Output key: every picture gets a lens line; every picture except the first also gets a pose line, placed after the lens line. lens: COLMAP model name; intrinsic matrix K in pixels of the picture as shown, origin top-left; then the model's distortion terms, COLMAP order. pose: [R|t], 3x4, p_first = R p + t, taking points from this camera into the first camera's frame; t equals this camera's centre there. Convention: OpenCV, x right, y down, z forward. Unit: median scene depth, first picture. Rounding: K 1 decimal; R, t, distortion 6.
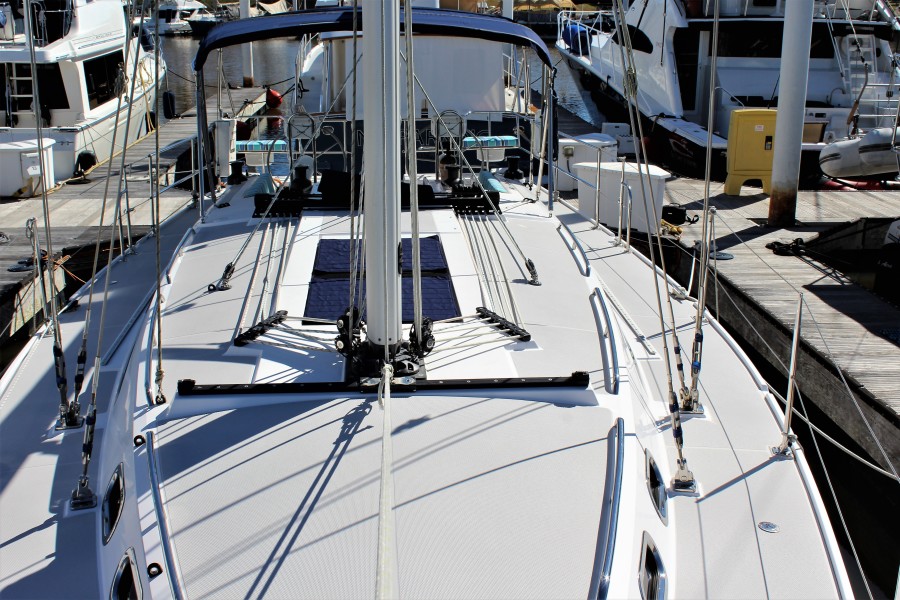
lens RADIAL K [[1016.9, 0, 450.0], [0, 1016.9, 300.0], [0, 0, 1]] dist [-0.002660, -0.004909]
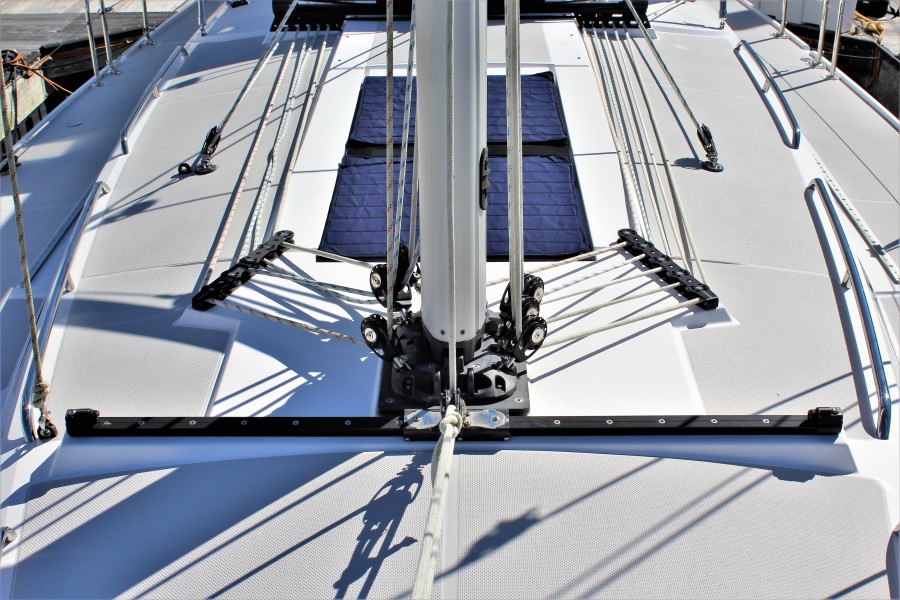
lens RADIAL K [[1203.7, 0, 450.0], [0, 1203.7, 300.0], [0, 0, 1]] dist [-0.014767, -0.042649]
pose [[0.996068, 0.027264, -0.084293, -0.011159], [-0.011912, 0.984044, 0.177527, -0.077221], [0.087788, -0.175825, 0.980499, 0.332858]]
